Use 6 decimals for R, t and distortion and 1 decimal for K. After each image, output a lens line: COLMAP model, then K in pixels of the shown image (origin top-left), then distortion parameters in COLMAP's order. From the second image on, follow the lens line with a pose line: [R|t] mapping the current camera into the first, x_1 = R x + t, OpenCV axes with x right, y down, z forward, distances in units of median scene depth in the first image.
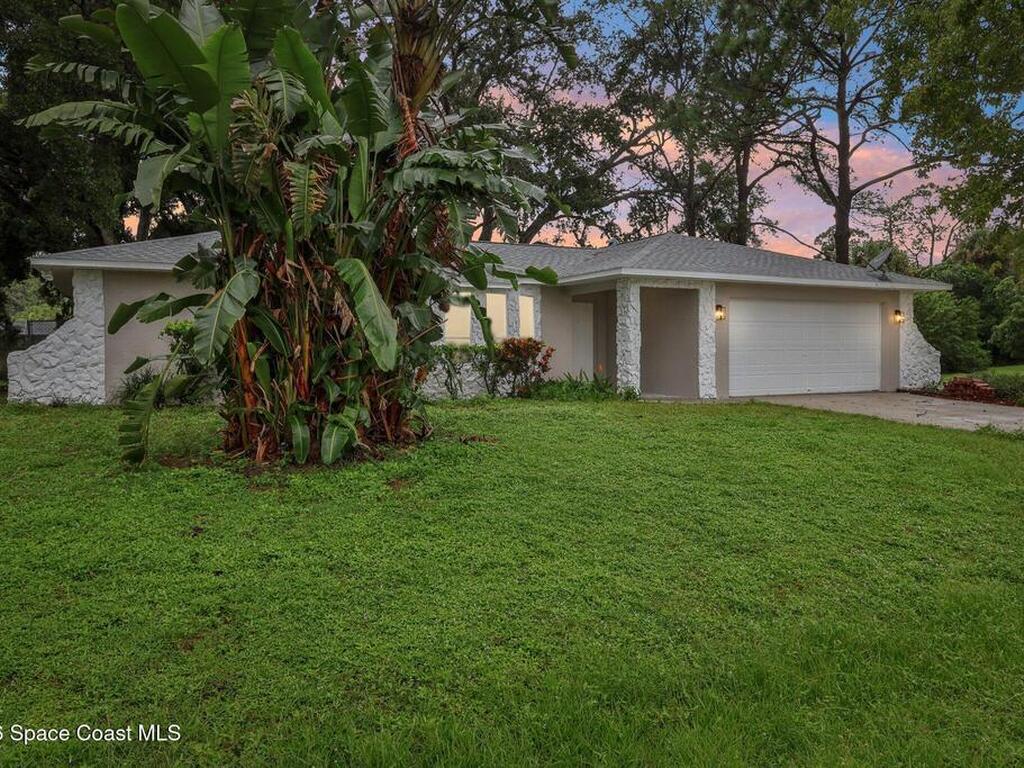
lens RADIAL K [[800.5, 0, 512.0], [0, 800.5, 384.0], [0, 0, 1]] dist [-0.004674, -0.004767]
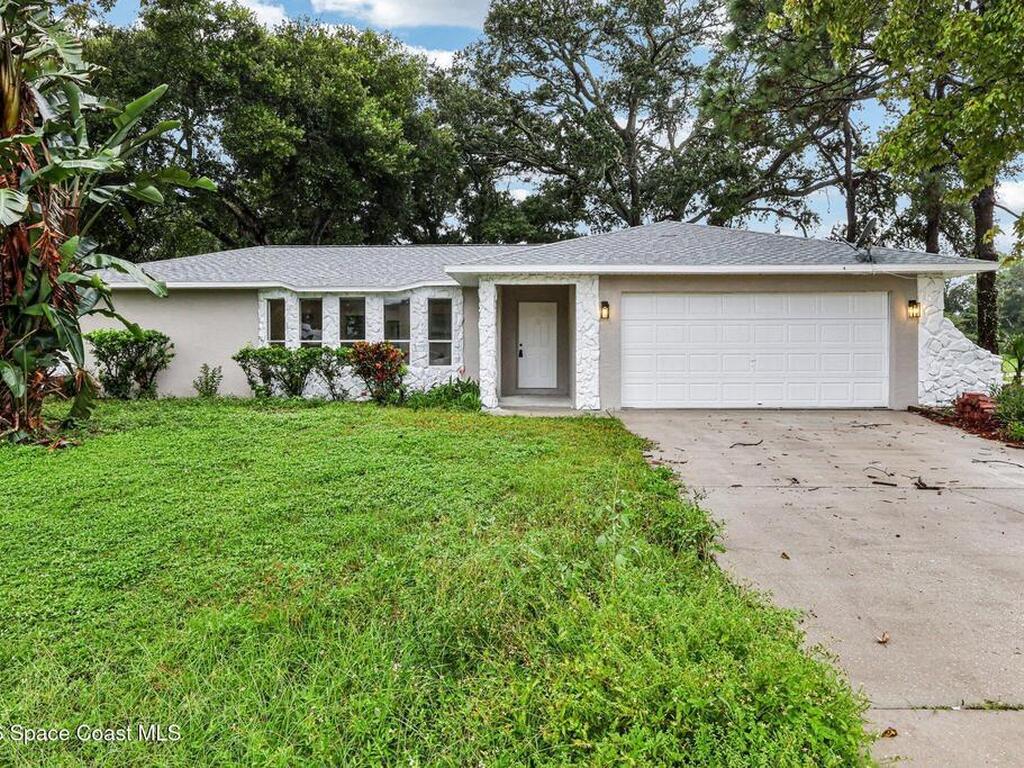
lens RADIAL K [[718.0, 0, 512.0], [0, 718.0, 384.0], [0, 0, 1]] dist [-0.006145, -0.002242]
pose [[0.881011, 0.026144, -0.472373, 0.539748], [-0.021046, 0.999649, 0.016075, -0.020374], [0.472627, -0.004220, 0.881252, 0.270443]]
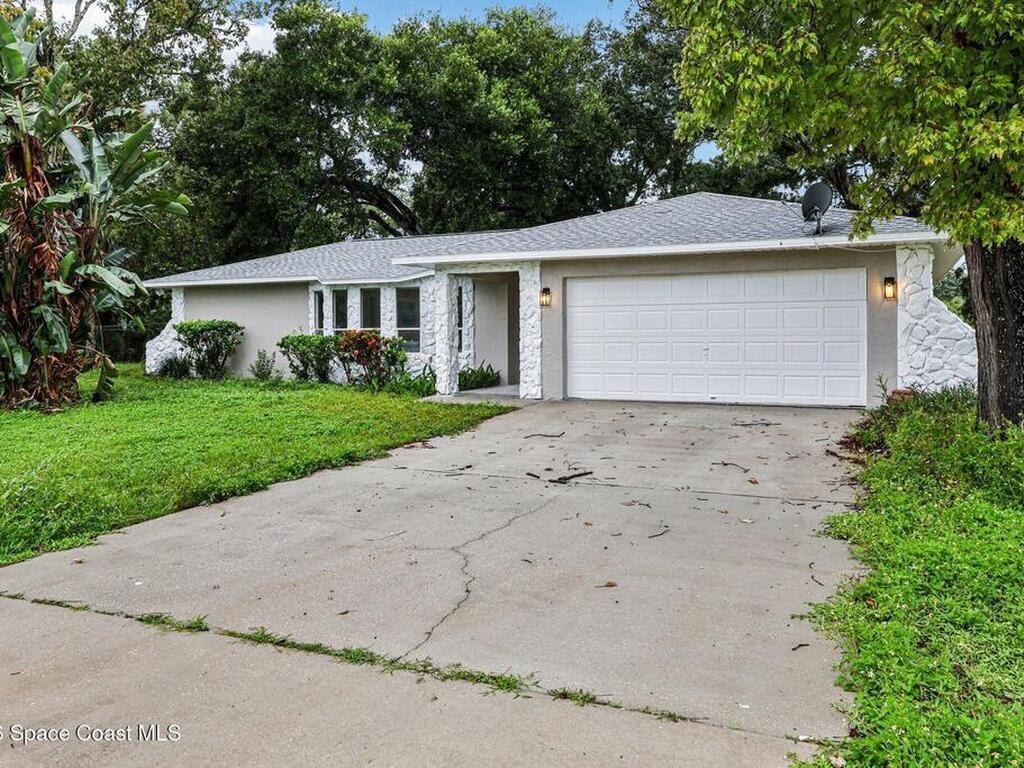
lens RADIAL K [[800.5, 0, 512.0], [0, 800.5, 384.0], [0, 0, 1]] dist [-0.004674, -0.004767]
pose [[0.625925, 0.050304, -0.778259, 0.896668], [-0.028819, 0.998728, 0.041377, -0.032149], [0.779350, -0.003470, 0.626579, 0.446668]]
